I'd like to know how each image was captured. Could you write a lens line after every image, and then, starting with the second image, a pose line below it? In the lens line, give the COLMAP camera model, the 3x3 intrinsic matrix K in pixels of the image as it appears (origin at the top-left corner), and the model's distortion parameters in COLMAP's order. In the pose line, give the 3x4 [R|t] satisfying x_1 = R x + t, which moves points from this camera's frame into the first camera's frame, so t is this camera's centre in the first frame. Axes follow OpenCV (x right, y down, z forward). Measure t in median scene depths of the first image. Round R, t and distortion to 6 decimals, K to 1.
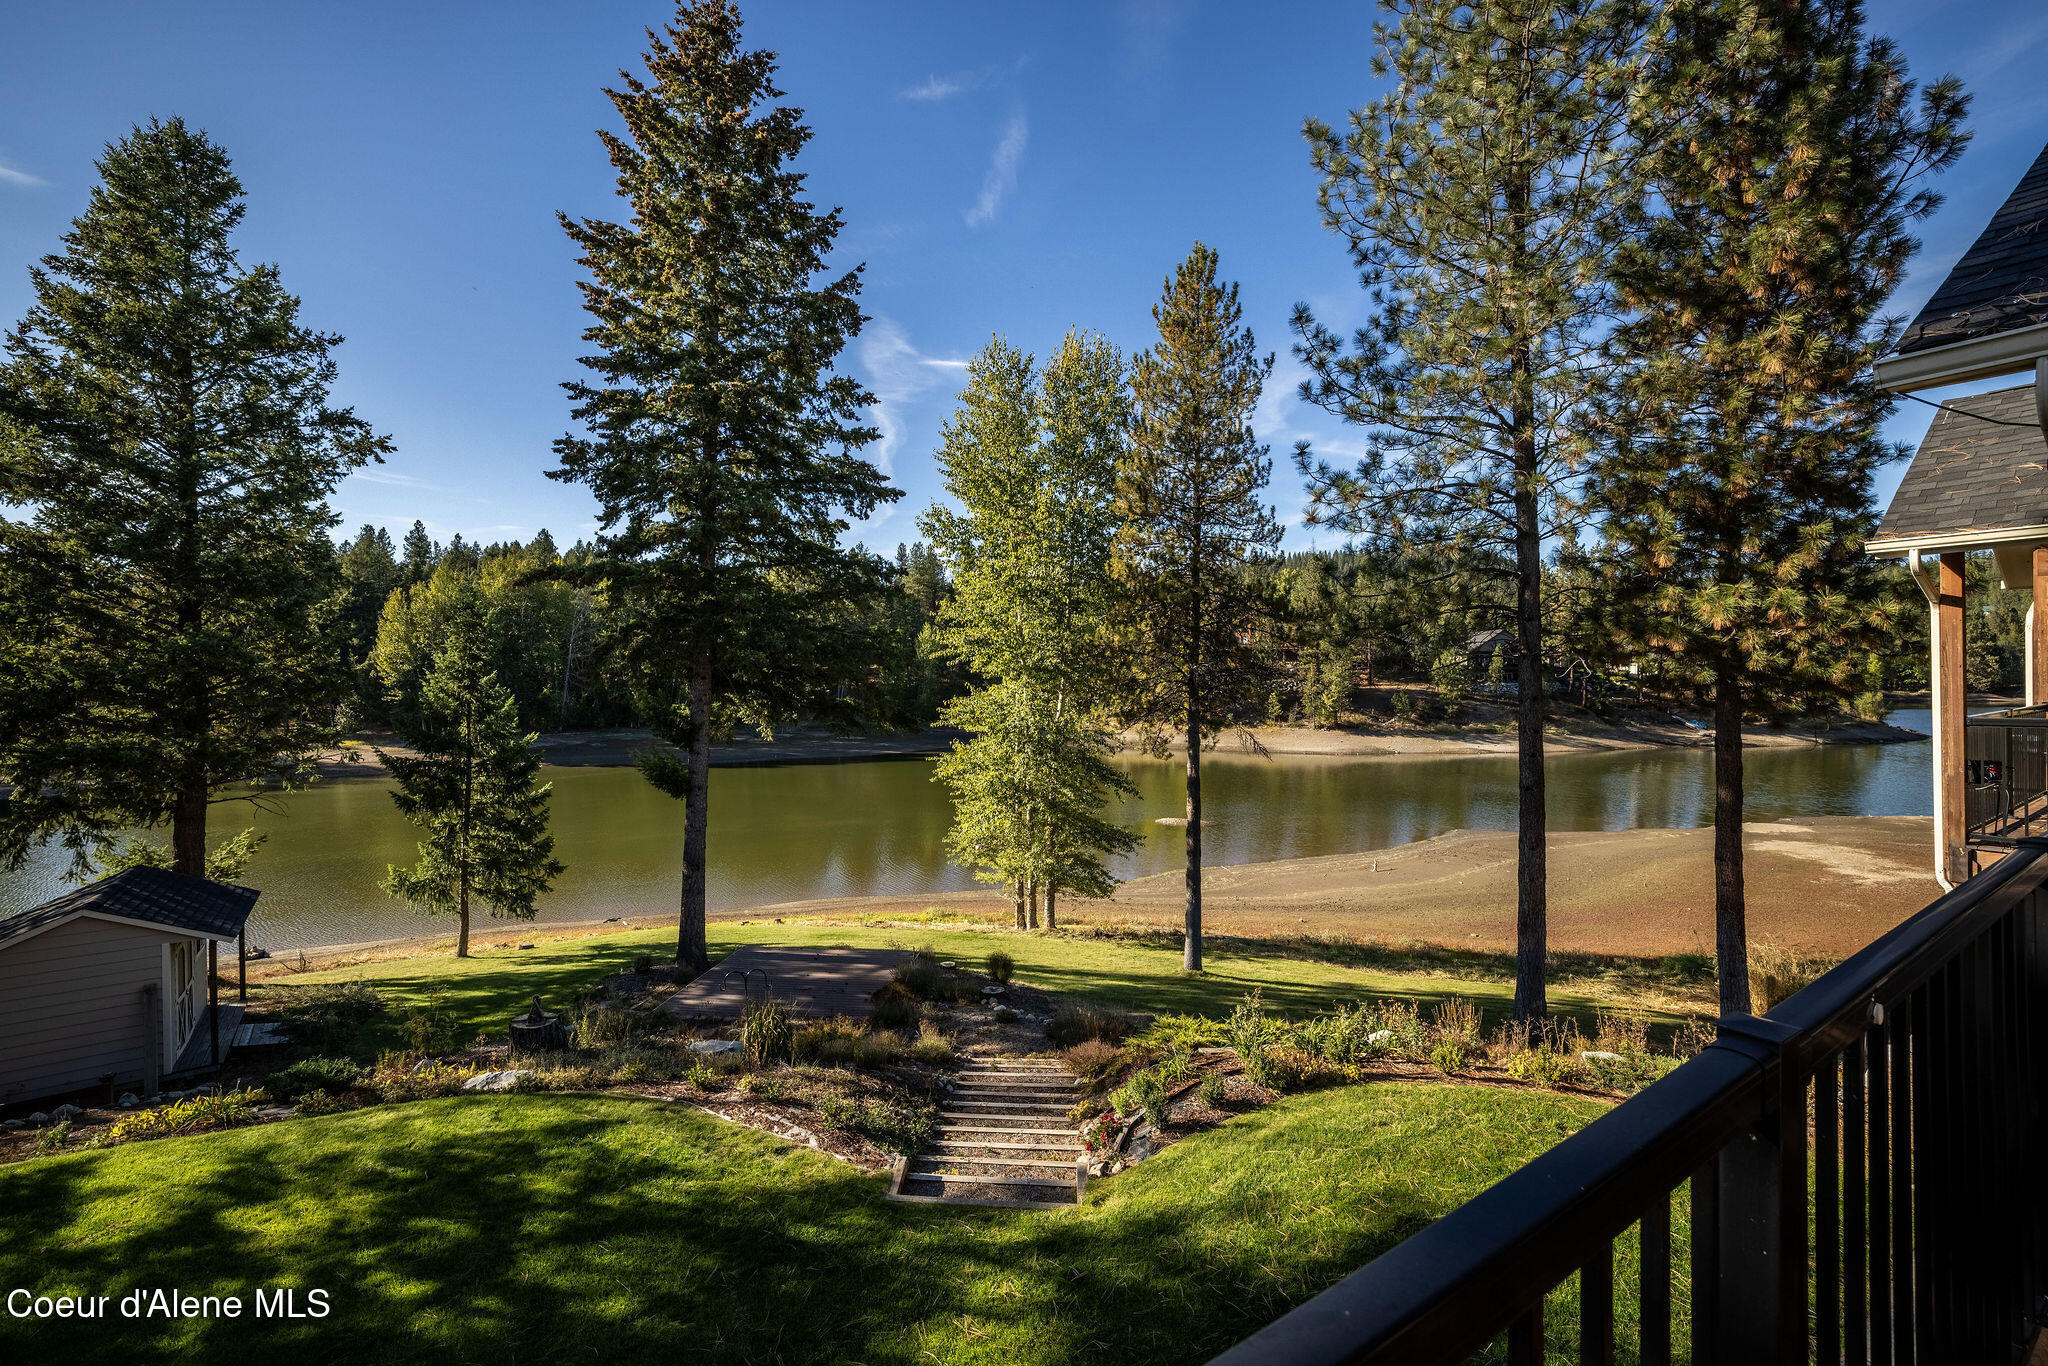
lens RADIAL K [[875.2, 0, 1020.2], [0, 875.2, 678.3], [0, 0, 1]] dist [-0.045245, 0.016135]
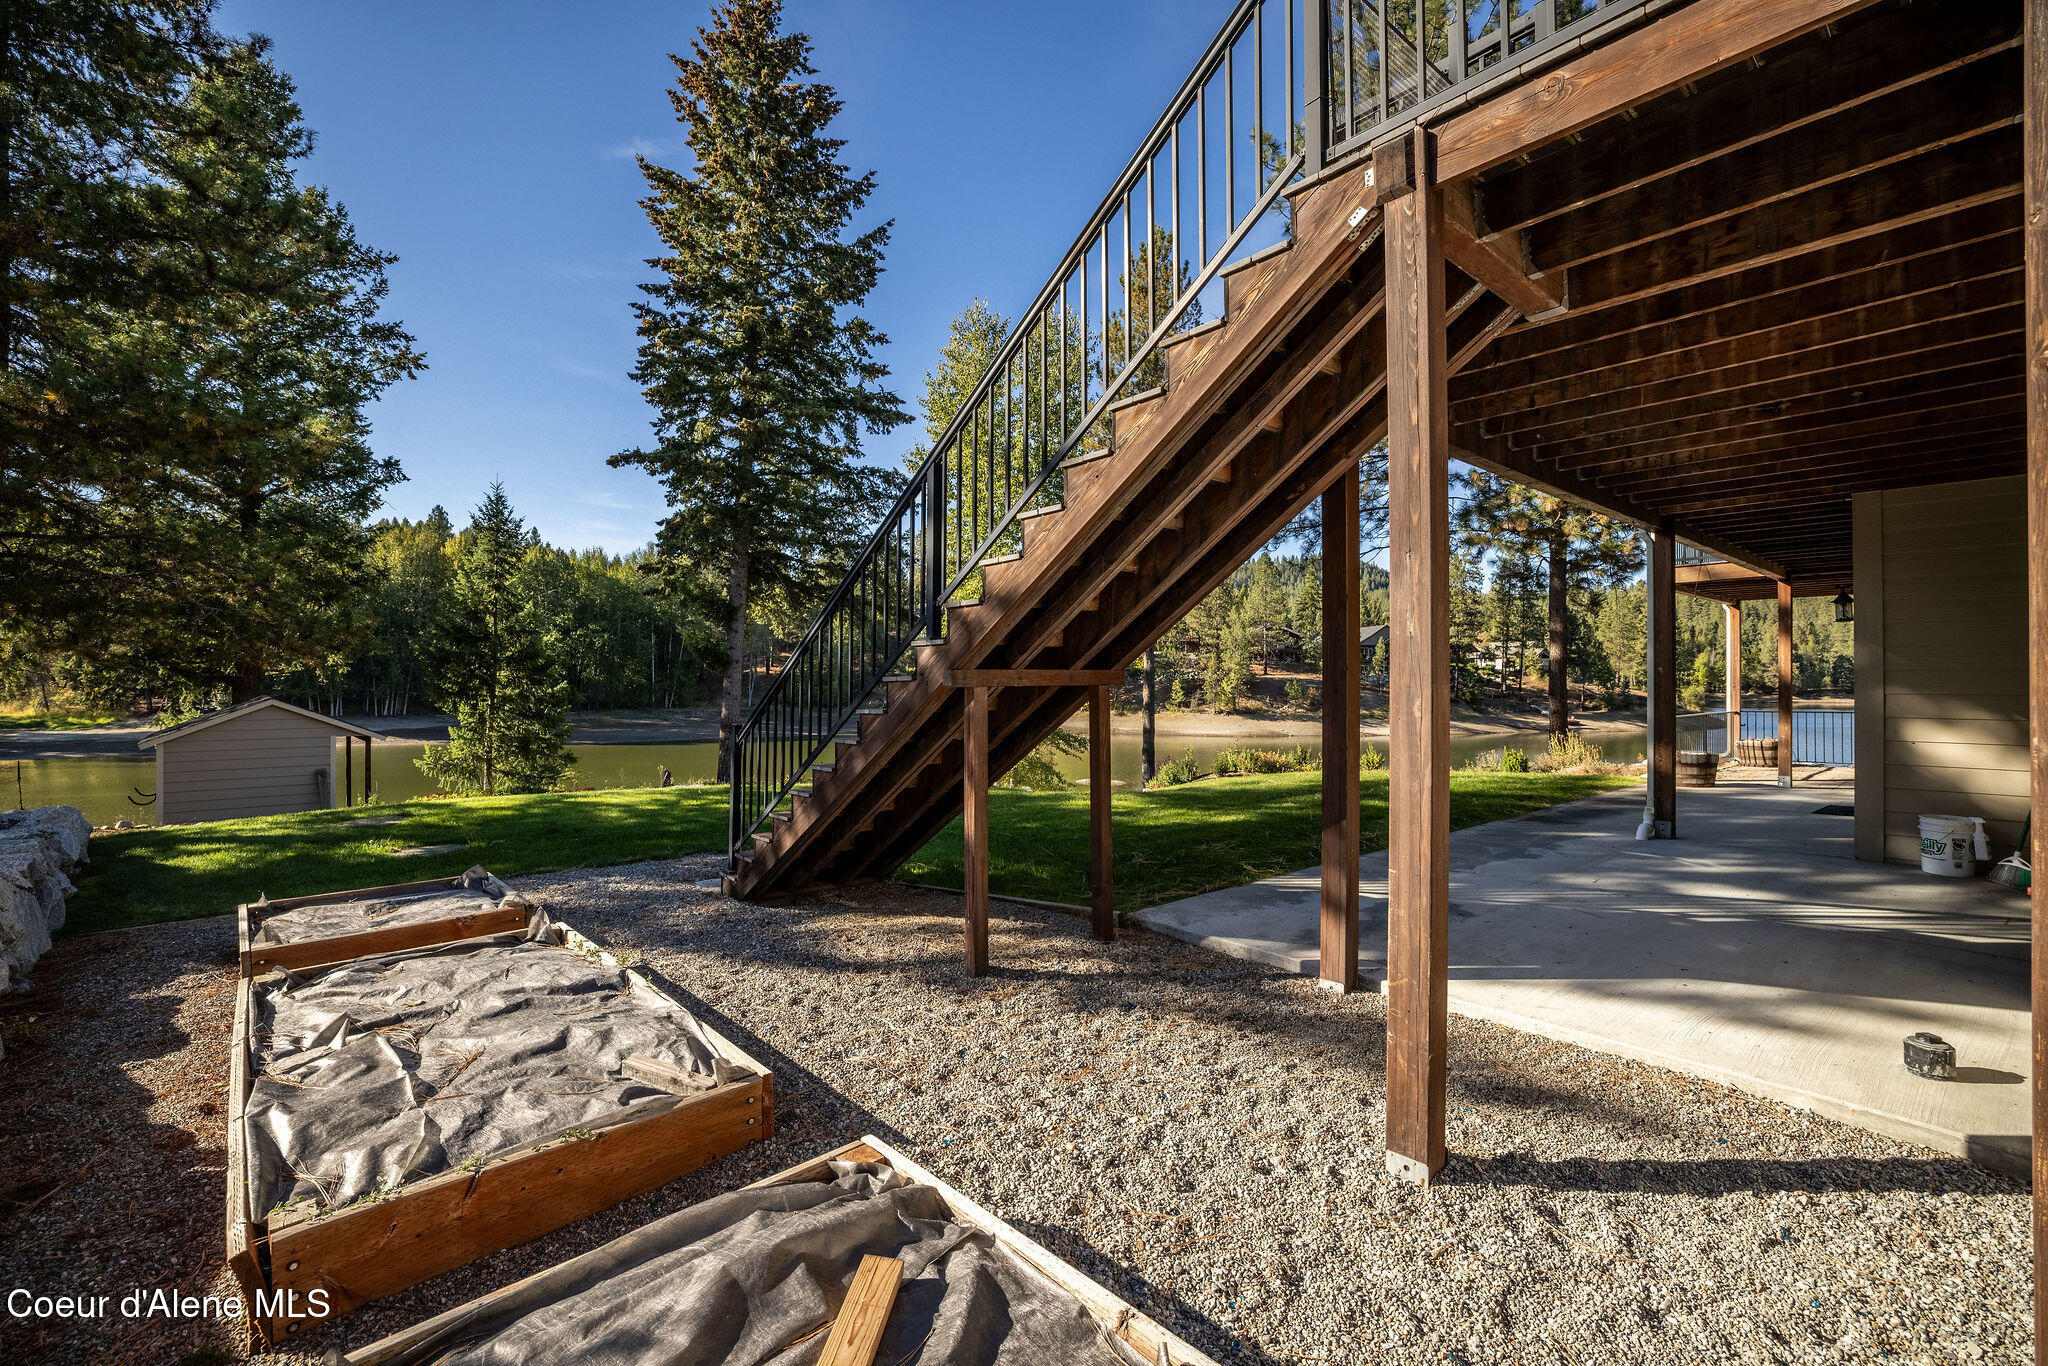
lens RADIAL K [[875.2, 0, 1020.2], [0, 875.2, 678.3], [0, 0, 1]] dist [-0.045245, 0.016135]
pose [[0.993386, 0.010083, 0.114379, -0.116729], [-0.009588, 0.999942, -0.004874, 0.135443], [-0.114421, 0.003745, 0.993425, -0.173556]]
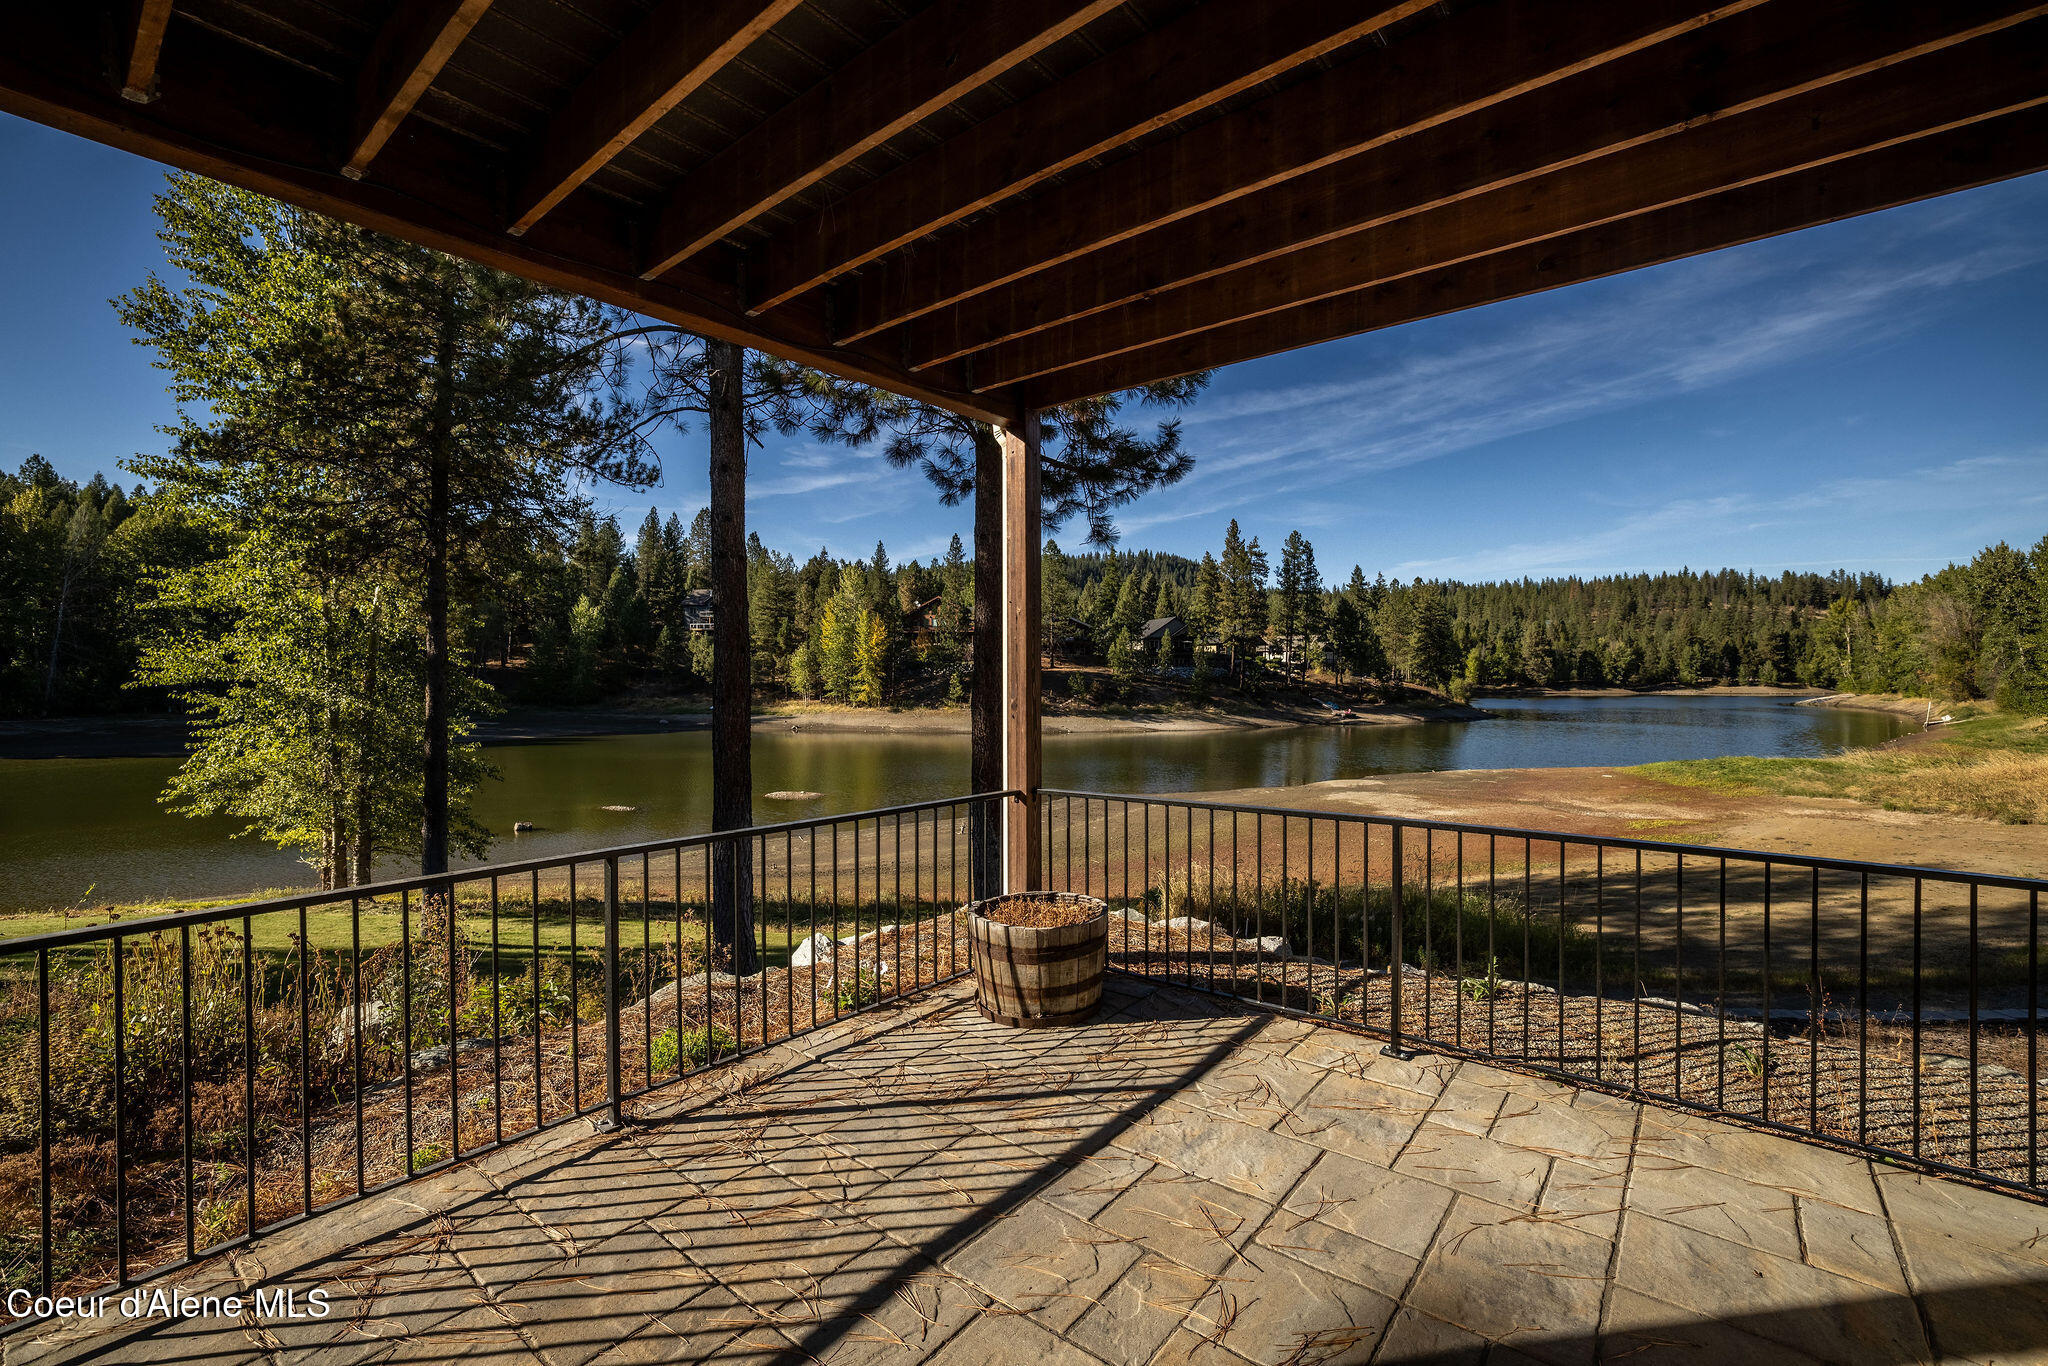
lens RADIAL K [[875.2, 0, 1020.2], [0, 875.2, 678.3], [0, 0, 1]] dist [-0.045245, 0.016135]
pose [[0.955747, 0.007321, 0.294098, 0.441486], [-0.008058, 0.999967, 0.001295, 0.126130], [-0.294078, -0.003607, 0.955775, 0.222619]]
